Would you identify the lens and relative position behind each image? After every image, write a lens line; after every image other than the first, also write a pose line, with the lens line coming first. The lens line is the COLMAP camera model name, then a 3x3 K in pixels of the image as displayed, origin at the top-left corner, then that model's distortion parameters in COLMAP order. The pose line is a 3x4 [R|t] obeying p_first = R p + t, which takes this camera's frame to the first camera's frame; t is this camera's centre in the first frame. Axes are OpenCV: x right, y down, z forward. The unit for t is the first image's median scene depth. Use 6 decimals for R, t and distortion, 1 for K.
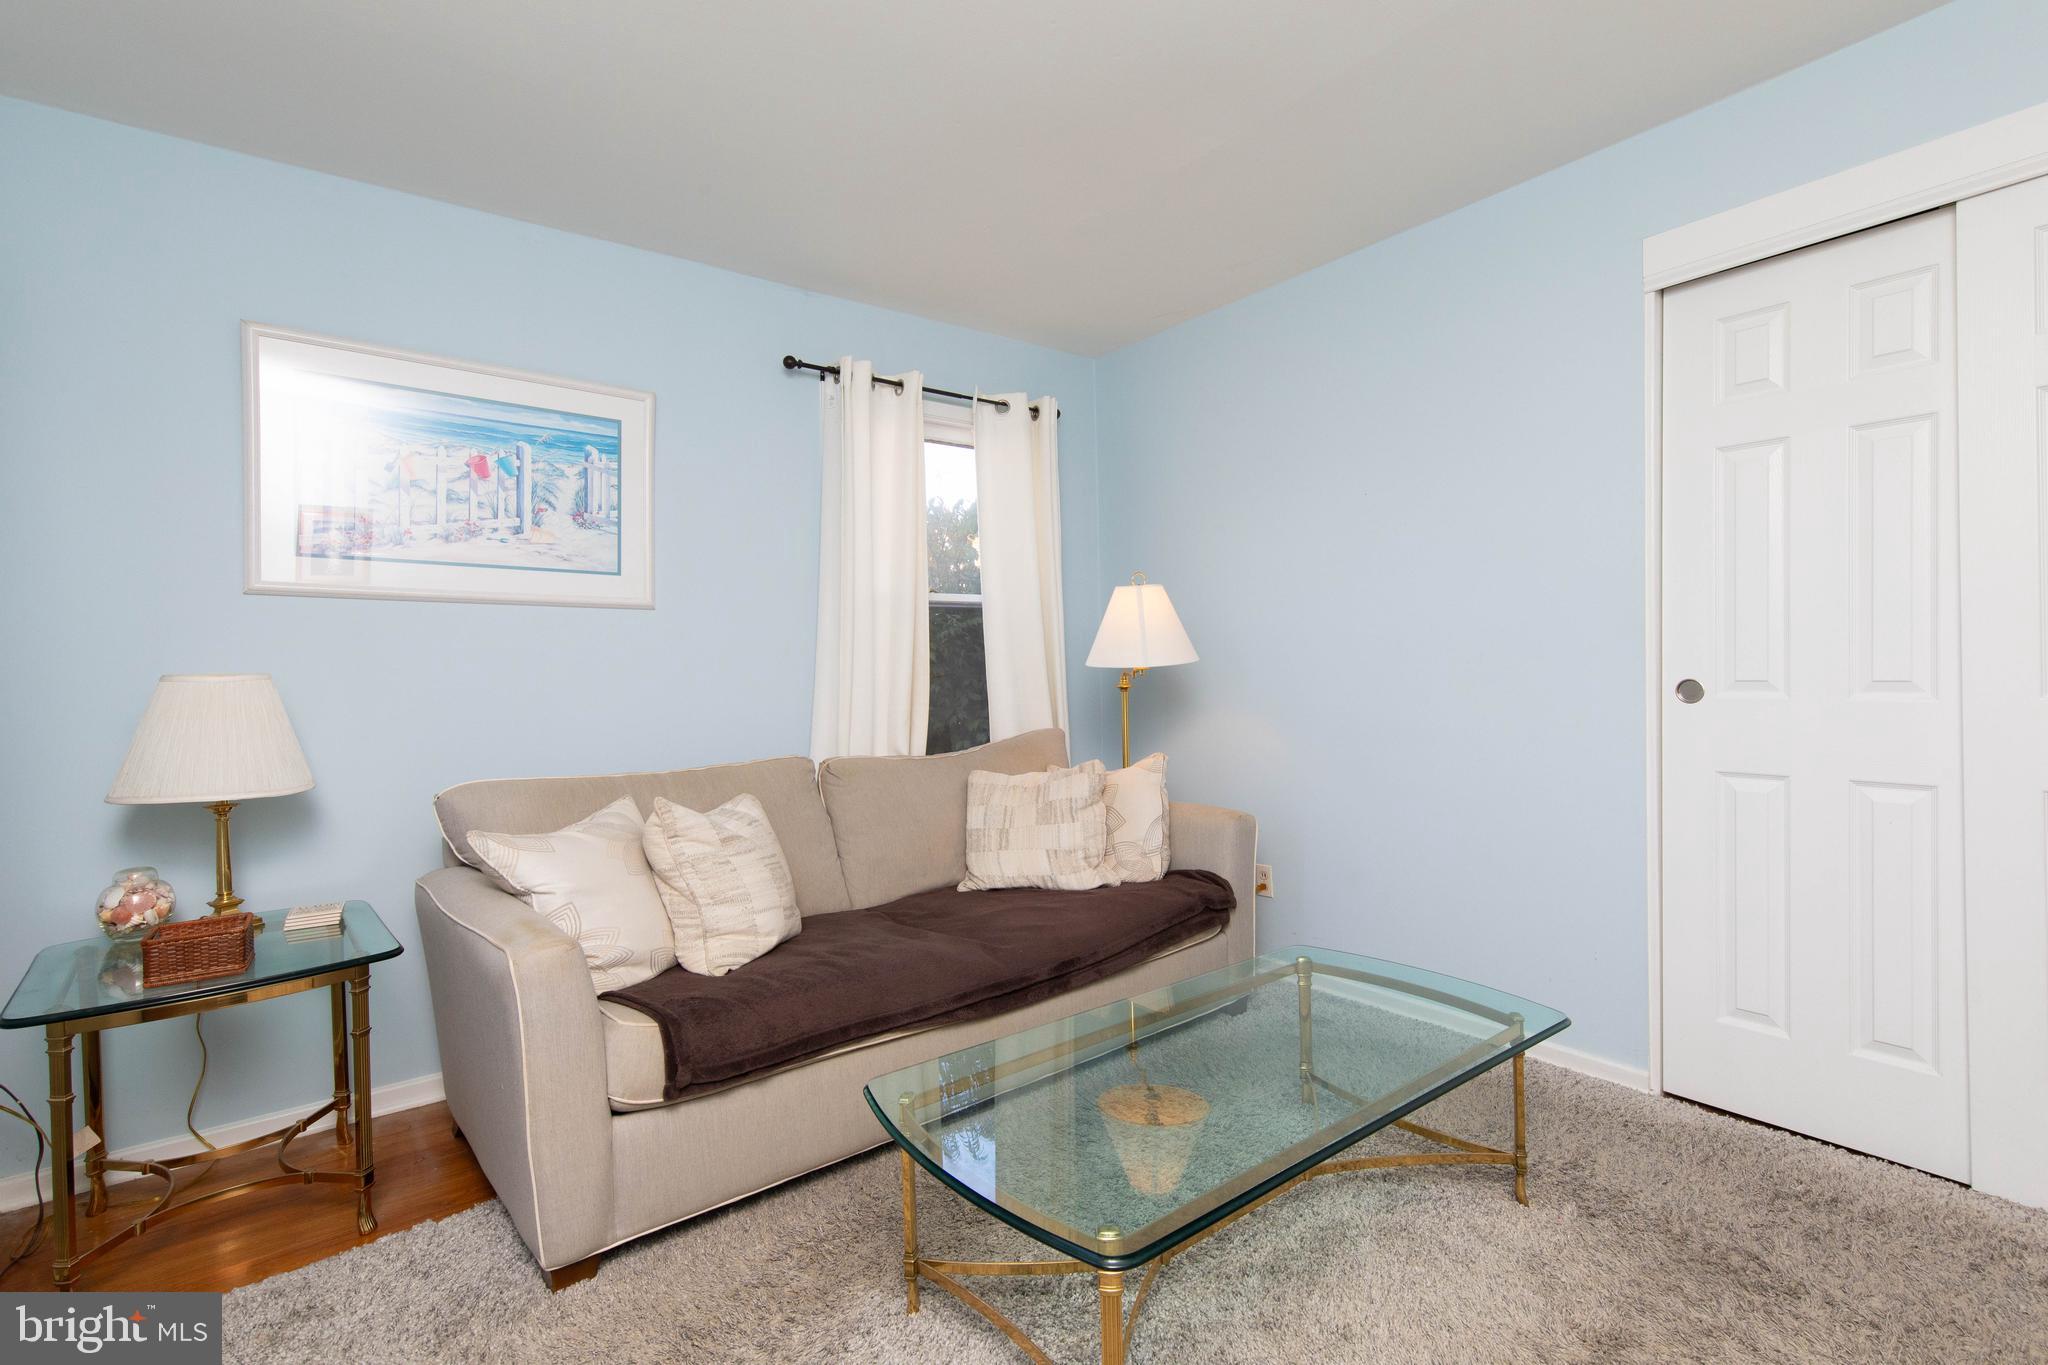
lens RADIAL K [[943.5, 0, 1019.2], [0, 943.5, 681.9], [0, 0, 1]] dist [0.009540, 0.000053]
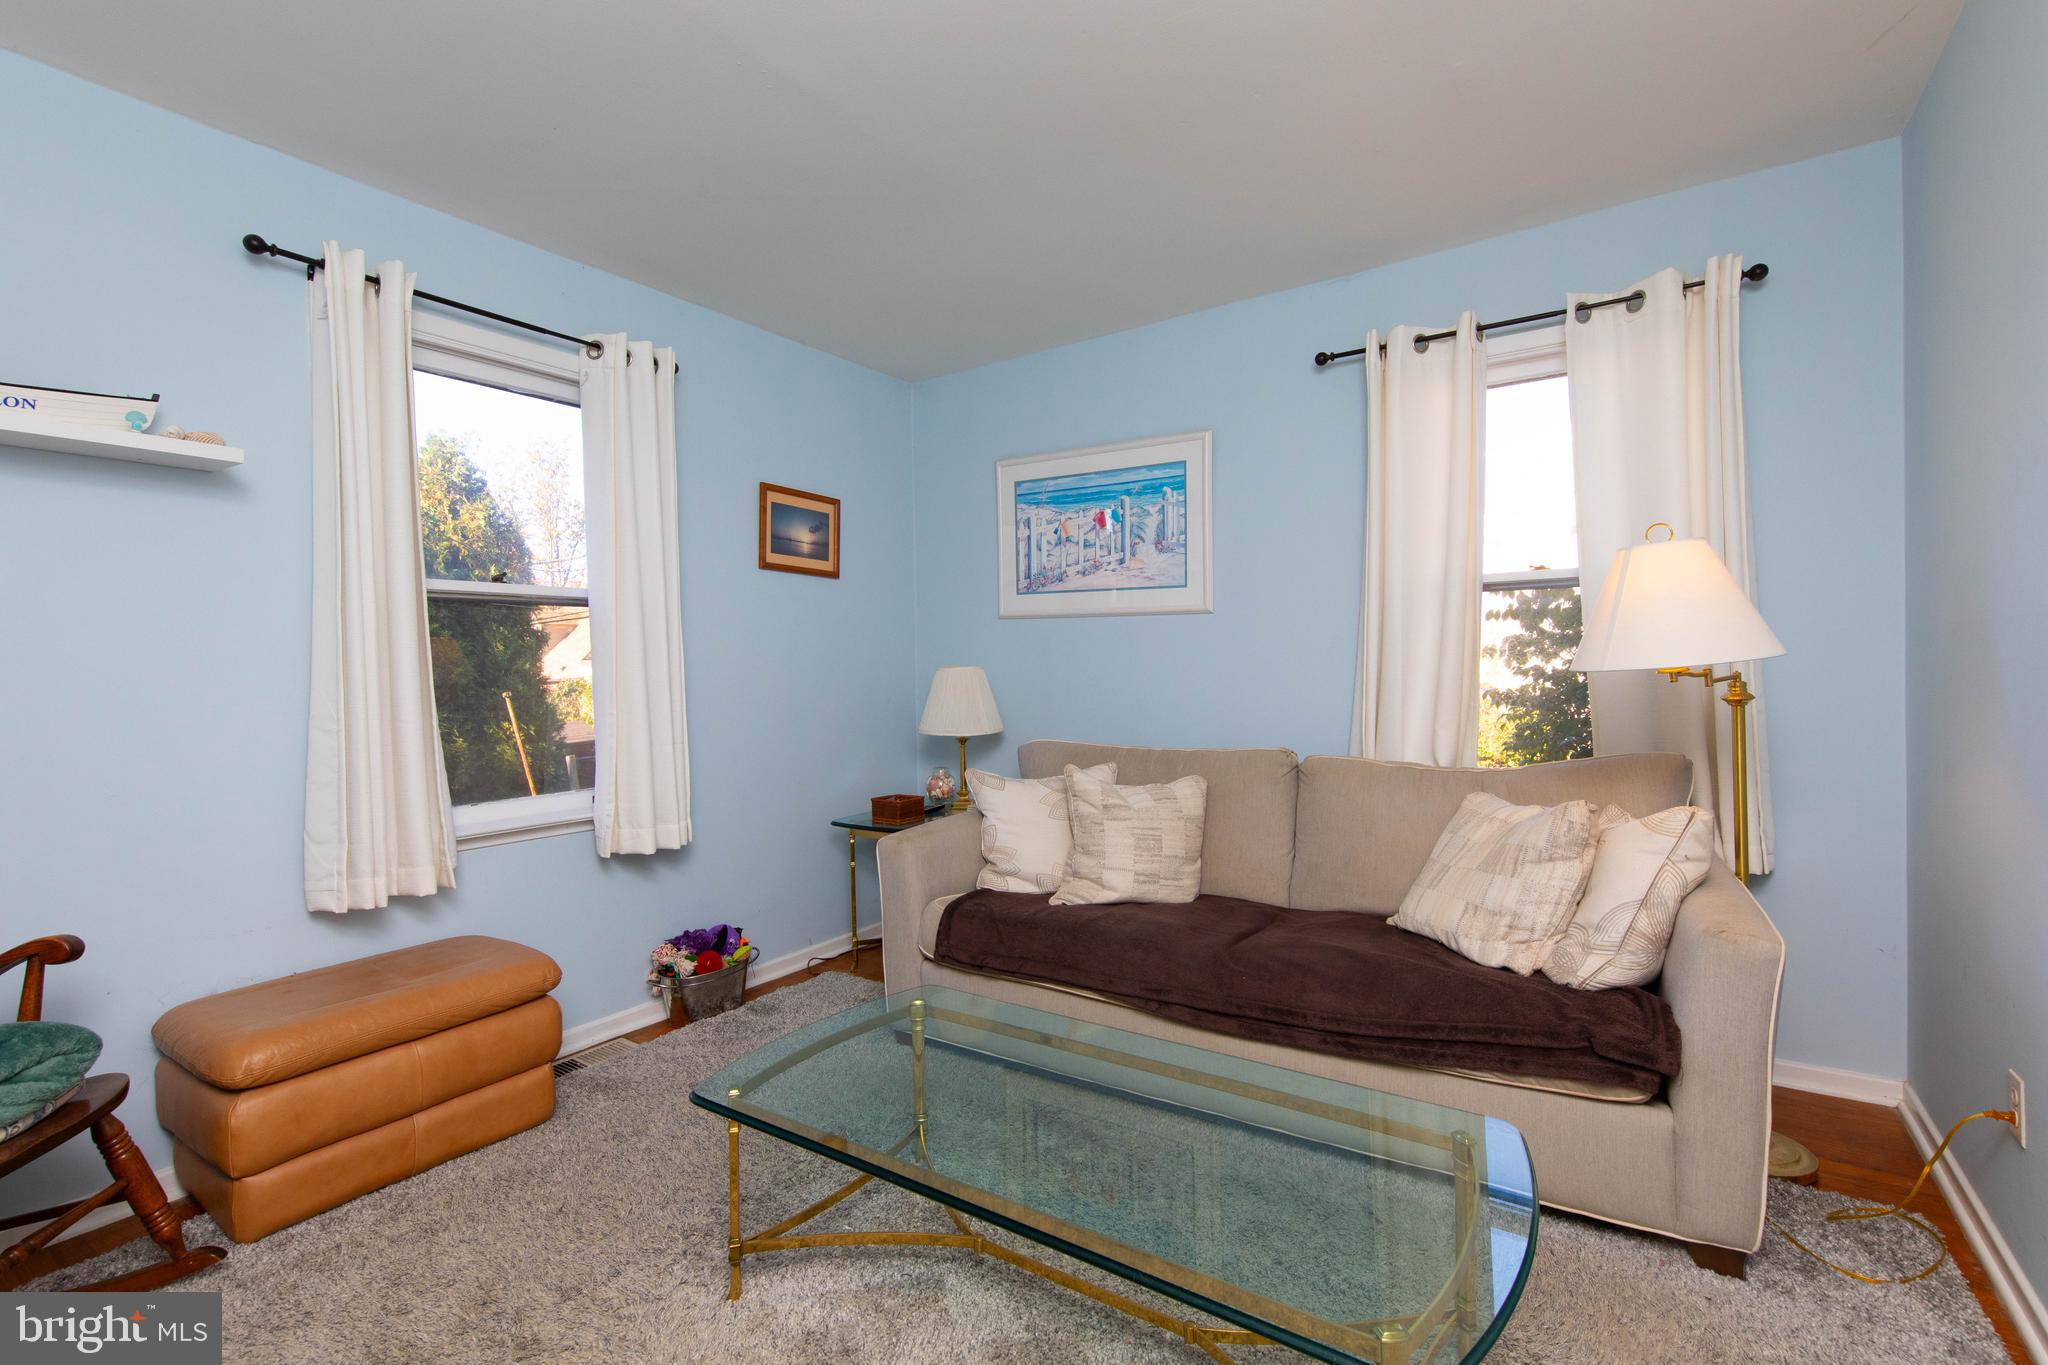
lens RADIAL K [[943.5, 0, 1025.4], [0, 943.5, 678.9], [0, 0, 1]] dist [0.009540, 0.000053]
pose [[0.302418, 0.030739, -0.952680, 0.721691], [-0.003948, 0.999512, 0.030997, -0.032855], [0.953167, -0.005613, 0.302391, 0.455066]]
